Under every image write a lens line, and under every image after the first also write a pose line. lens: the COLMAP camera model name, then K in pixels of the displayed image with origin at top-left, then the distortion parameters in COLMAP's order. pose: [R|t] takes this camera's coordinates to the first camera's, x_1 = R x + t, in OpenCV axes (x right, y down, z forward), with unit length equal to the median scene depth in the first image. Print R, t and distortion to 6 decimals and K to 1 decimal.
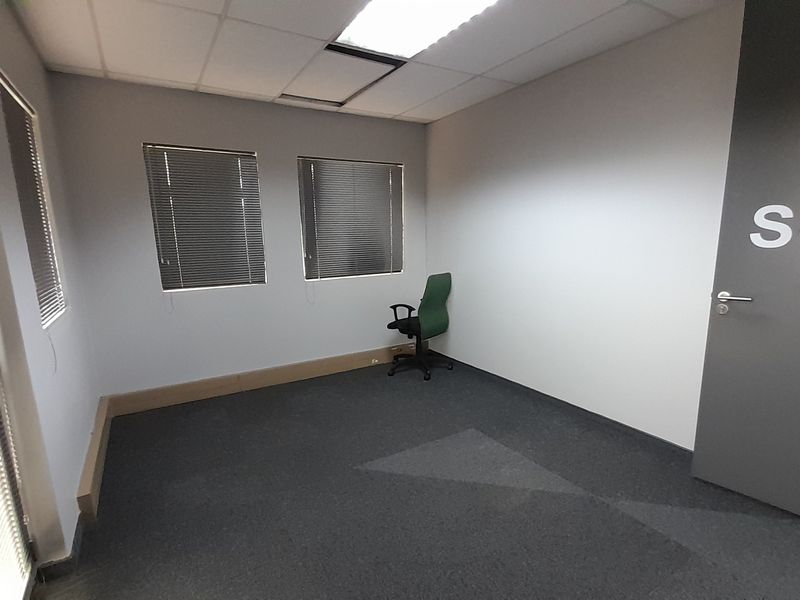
lens RADIAL K [[423.9, 0, 401.0], [0, 423.9, 313.5], [0, 0, 1]] dist [0.020245, -0.016935]
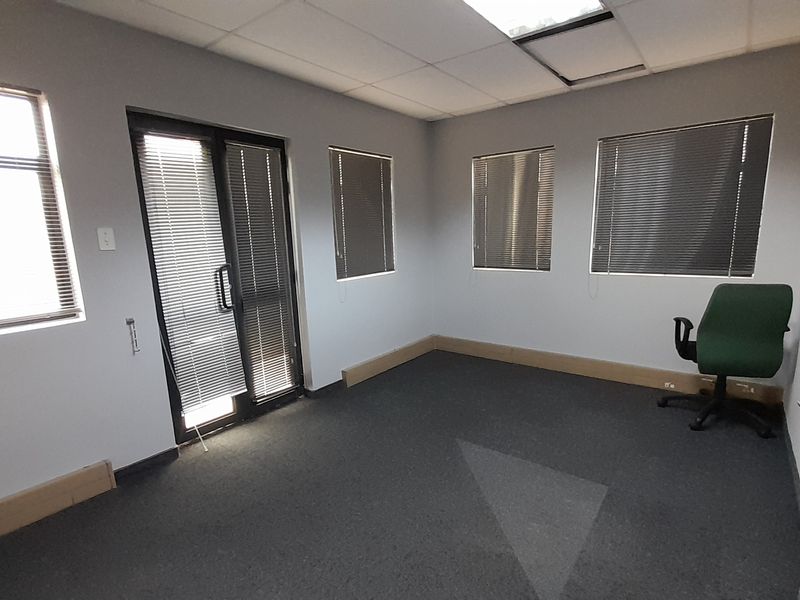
lens RADIAL K [[423.9, 0, 400.5], [0, 423.9, 311.6], [0, 0, 1]] dist [0.020245, -0.016935]
pose [[0.342437, 0.184014, -0.921344, 0.546694], [-0.148999, 0.978859, 0.140122, -0.066008], [0.927651, 0.089297, 0.362616, 0.294251]]
